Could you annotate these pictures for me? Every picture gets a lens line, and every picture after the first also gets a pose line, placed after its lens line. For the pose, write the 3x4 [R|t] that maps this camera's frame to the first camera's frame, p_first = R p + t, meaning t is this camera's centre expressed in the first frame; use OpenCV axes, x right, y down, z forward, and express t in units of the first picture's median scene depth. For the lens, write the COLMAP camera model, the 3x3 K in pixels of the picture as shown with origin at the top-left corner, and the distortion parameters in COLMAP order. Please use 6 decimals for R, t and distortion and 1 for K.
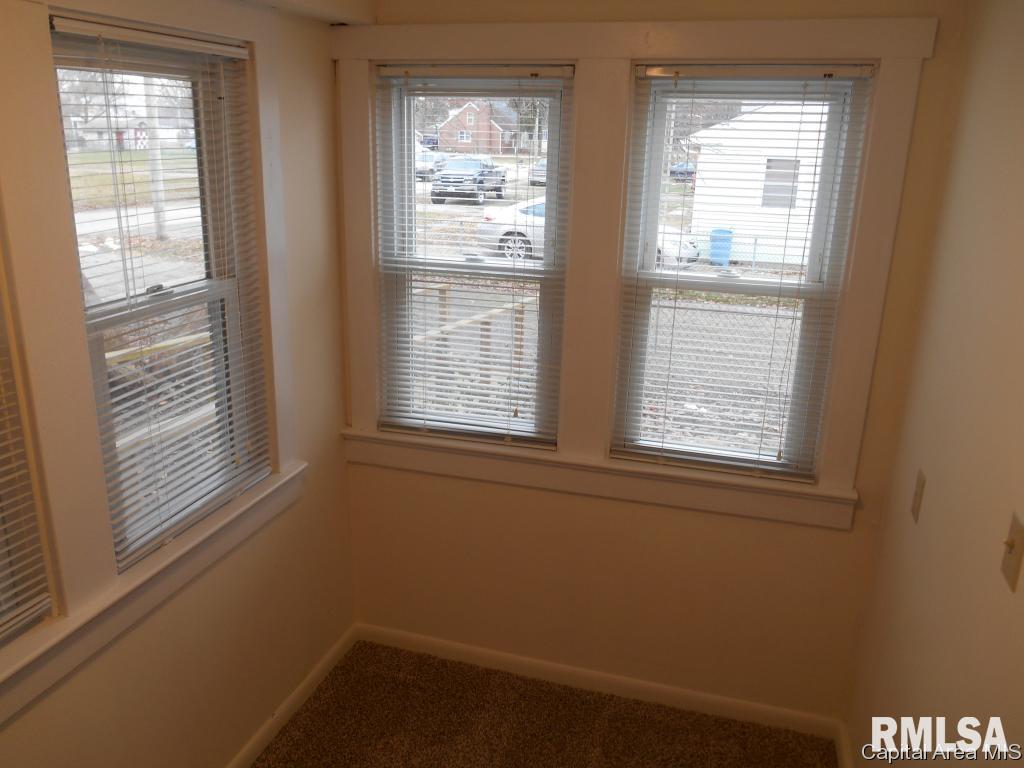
lens RADIAL K [[801.8, 0, 513.7], [0, 801.8, 379.0], [0, 0, 1]] dist [-0.024395, 0.012154]
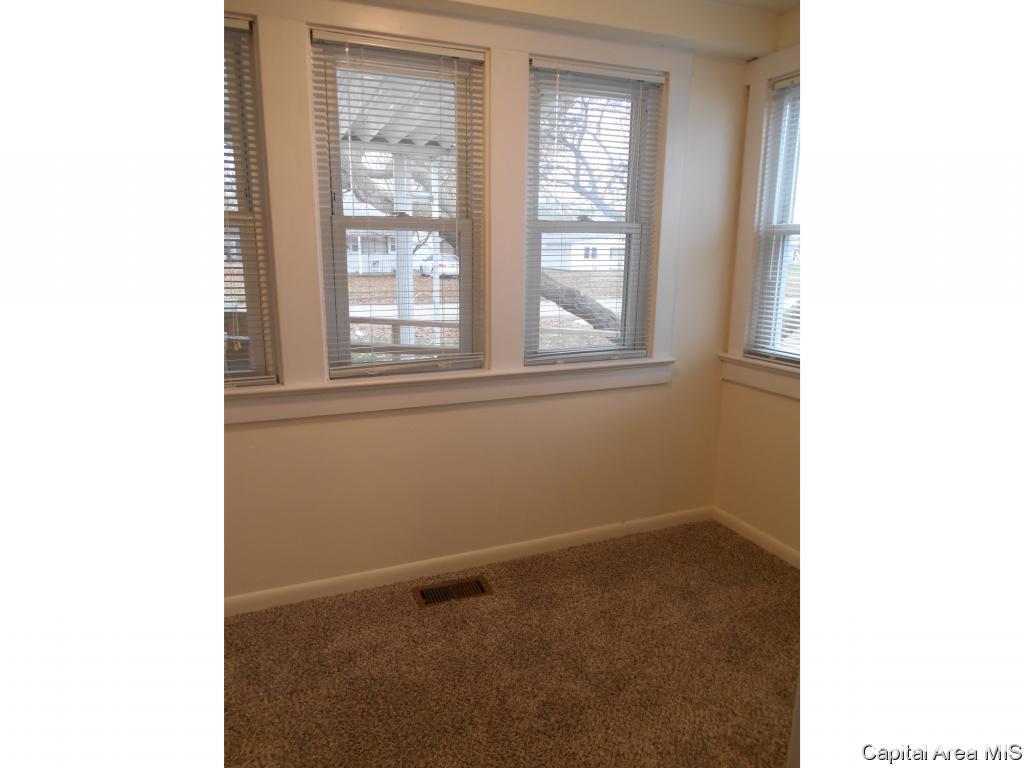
lens RADIAL K [[599.4, 0, 501.9], [0, 599.4, 384.8], [0, 0, 1]] dist [-0.021617, 0.003004]
pose [[0.639114, 0.154485, -0.753437, 0.372505], [-0.214918, 0.976468, 0.017909, 0.198995], [0.738474, 0.150481, 0.657276, 0.043539]]
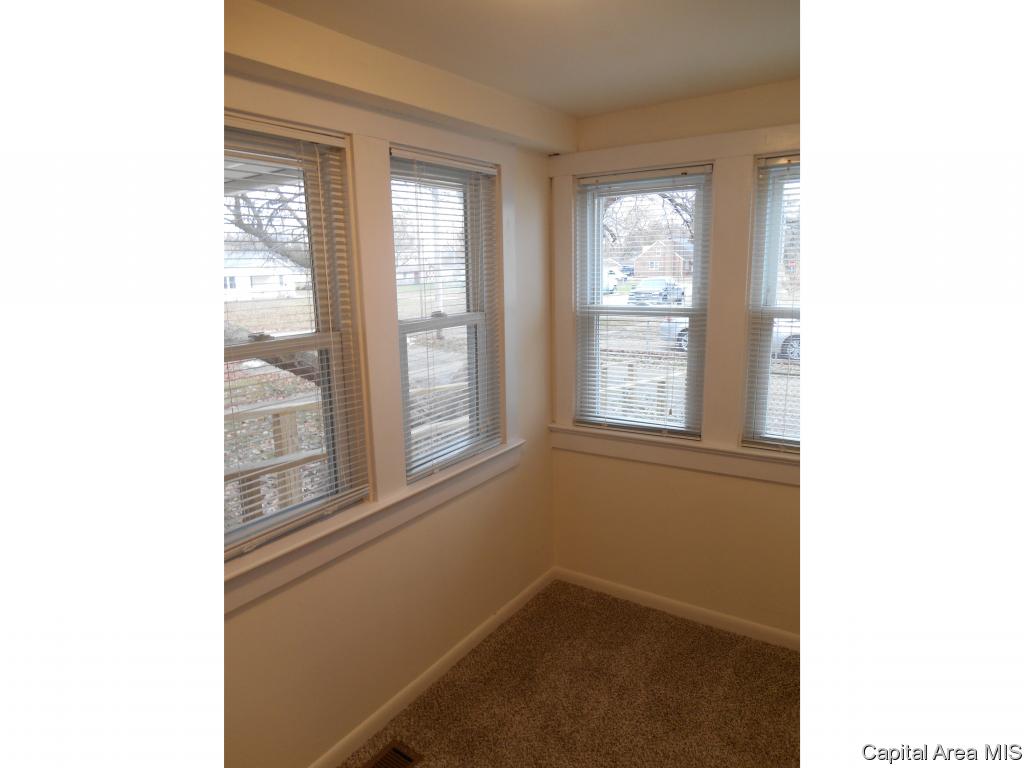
lens RADIAL K [[599.4, 0, 508.6], [0, 599.4, 386.6], [0, 0, 1]] dist [-0.021617, 0.003004]
pose [[0.956342, 0.011434, -0.292027, 0.037982], [-0.040076, 0.994926, -0.092286, 0.108469], [0.289490, 0.099960, 0.951947, -0.081379]]
